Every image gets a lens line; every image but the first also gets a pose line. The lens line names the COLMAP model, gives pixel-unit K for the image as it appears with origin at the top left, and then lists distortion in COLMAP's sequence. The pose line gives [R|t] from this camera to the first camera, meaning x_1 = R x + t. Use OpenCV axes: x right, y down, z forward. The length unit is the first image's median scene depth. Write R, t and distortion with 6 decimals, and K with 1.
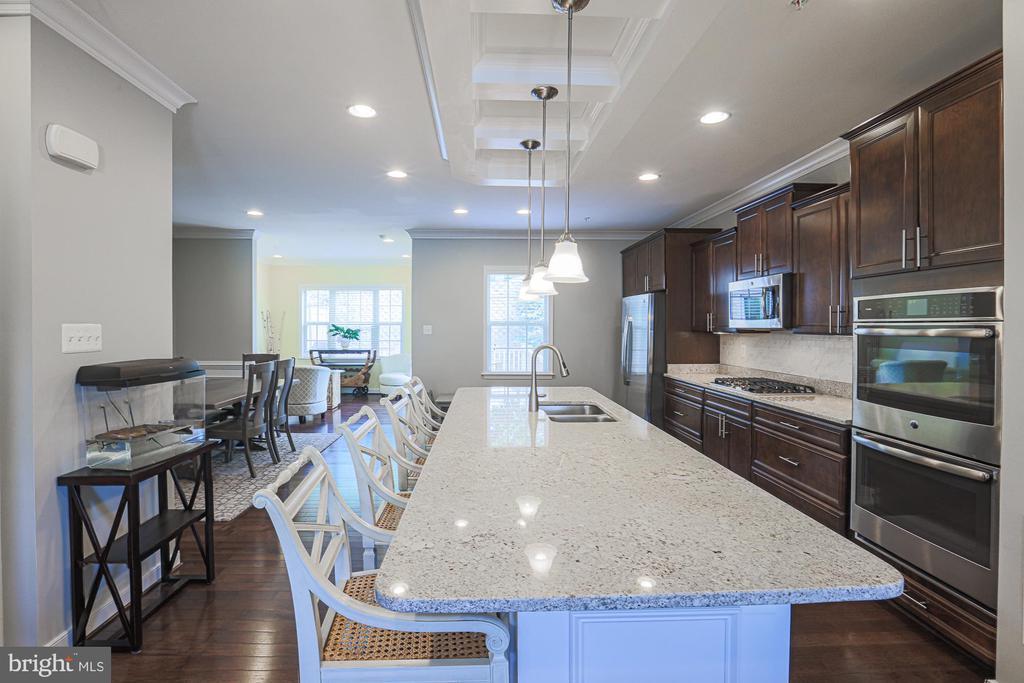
lens RADIAL K [[513.1, 0, 509.3], [0, 513.1, 327.9], [0, 0, 1]] dist [-0.068029, 0.058432]
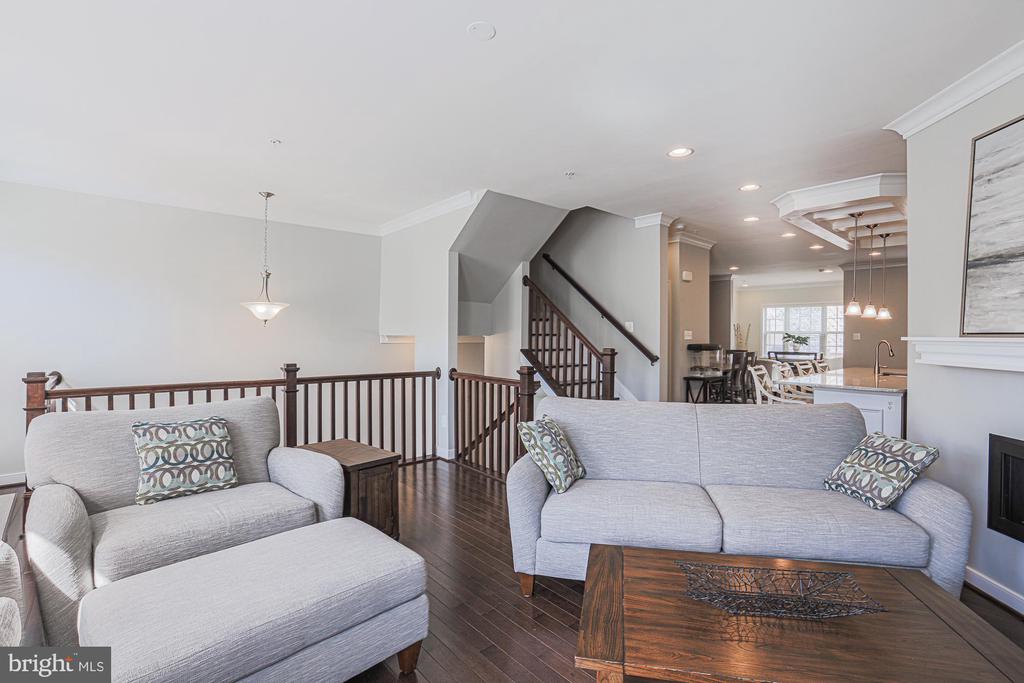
lens RADIAL K [[461.2, 0, 512.0], [0, 461.2, 341.5], [0, 0, 1]] dist [-0.055905, 0.018695]
pose [[0.626150, 0.013466, -0.779586, 0.135275], [-0.006431, 0.999906, 0.012107, 0.005923], [0.779676, -0.002568, 0.626178, -0.320852]]
